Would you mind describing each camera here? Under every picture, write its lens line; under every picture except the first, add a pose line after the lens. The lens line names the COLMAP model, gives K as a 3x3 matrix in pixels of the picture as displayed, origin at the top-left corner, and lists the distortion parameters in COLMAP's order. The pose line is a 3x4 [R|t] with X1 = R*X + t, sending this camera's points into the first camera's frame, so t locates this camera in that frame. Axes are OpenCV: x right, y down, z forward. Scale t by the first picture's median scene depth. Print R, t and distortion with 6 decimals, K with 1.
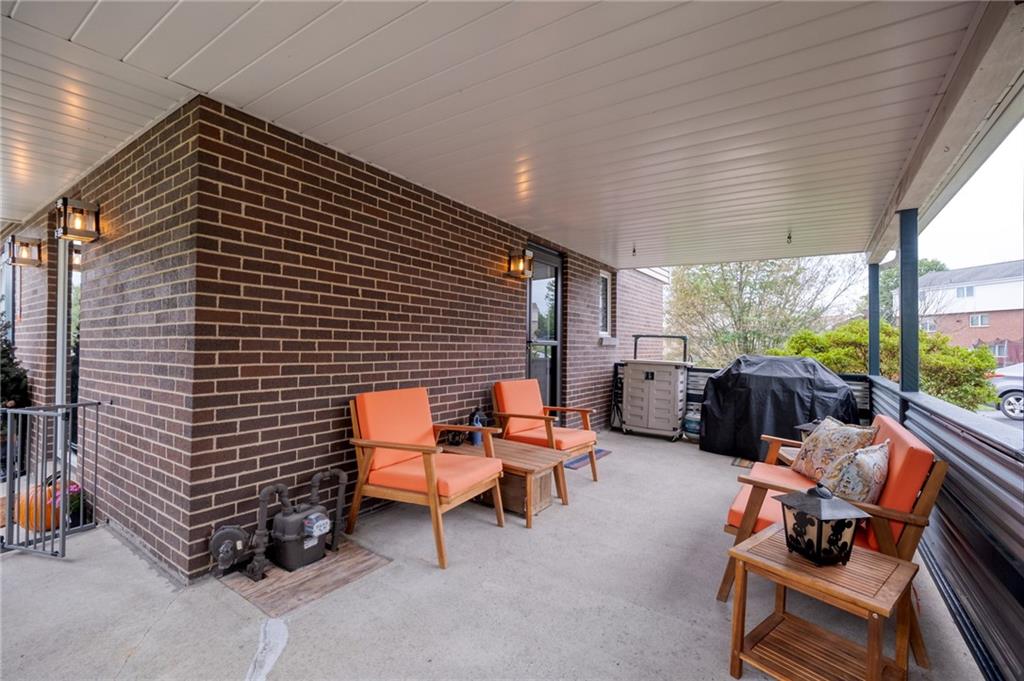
lens RADIAL K [[445.3, 0, 510.5], [0, 445.3, 342.2], [0, 0, 1]] dist [0.023364, -0.000600]
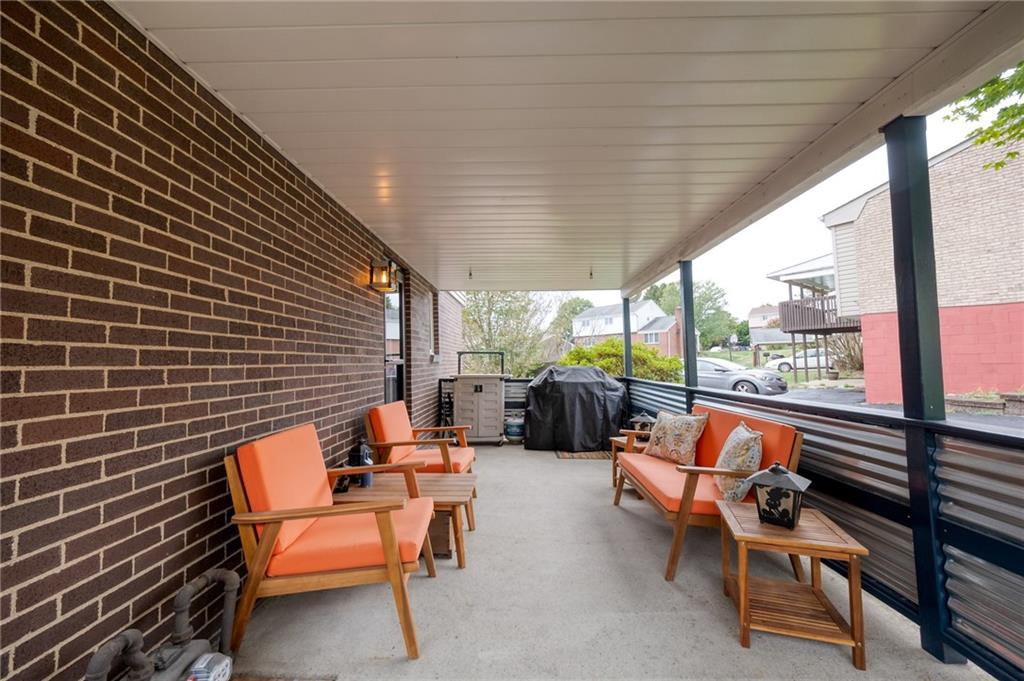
lens RADIAL K [[401.2, 0, 512.3], [0, 401.2, 342.3], [0, 0, 1]] dist [0.007307, -0.000590]
pose [[0.835208, -0.006343, 0.549898, -0.307459], [0.029742, 0.998991, -0.033650, -0.005050], [-0.549129, 0.044460, 0.834554, 0.246607]]
